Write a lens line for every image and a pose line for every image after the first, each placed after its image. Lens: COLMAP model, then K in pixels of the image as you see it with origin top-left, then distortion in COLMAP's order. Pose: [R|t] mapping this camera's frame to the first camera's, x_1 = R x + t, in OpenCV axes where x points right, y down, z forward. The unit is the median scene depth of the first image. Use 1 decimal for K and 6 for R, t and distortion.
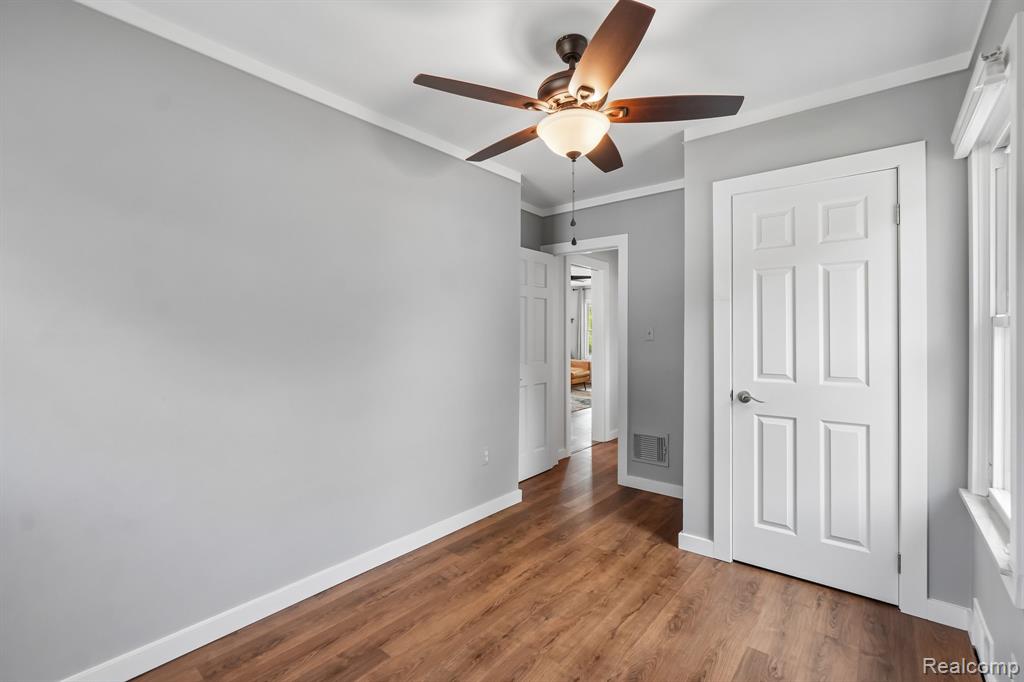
lens RADIAL K [[451.6, 0, 518.5], [0, 451.6, 334.4], [0, 0, 1]] dist [-0.001347, 0.001493]
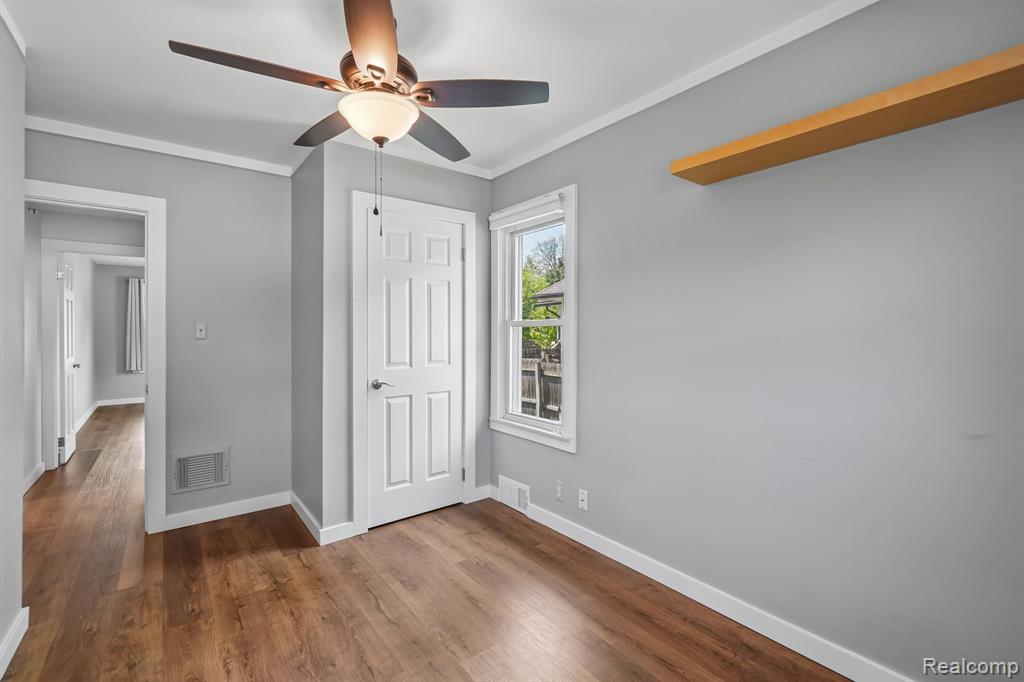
lens RADIAL K [[451.6, 0, 516.1], [0, 451.6, 336.8], [0, 0, 1]] dist [-0.001347, 0.001493]
pose [[0.233209, -0.014465, 0.972319, -0.578553], [0.003435, 0.999895, 0.014051, 0.000975], [-0.972421, 0.000063, 0.233234, 0.400456]]
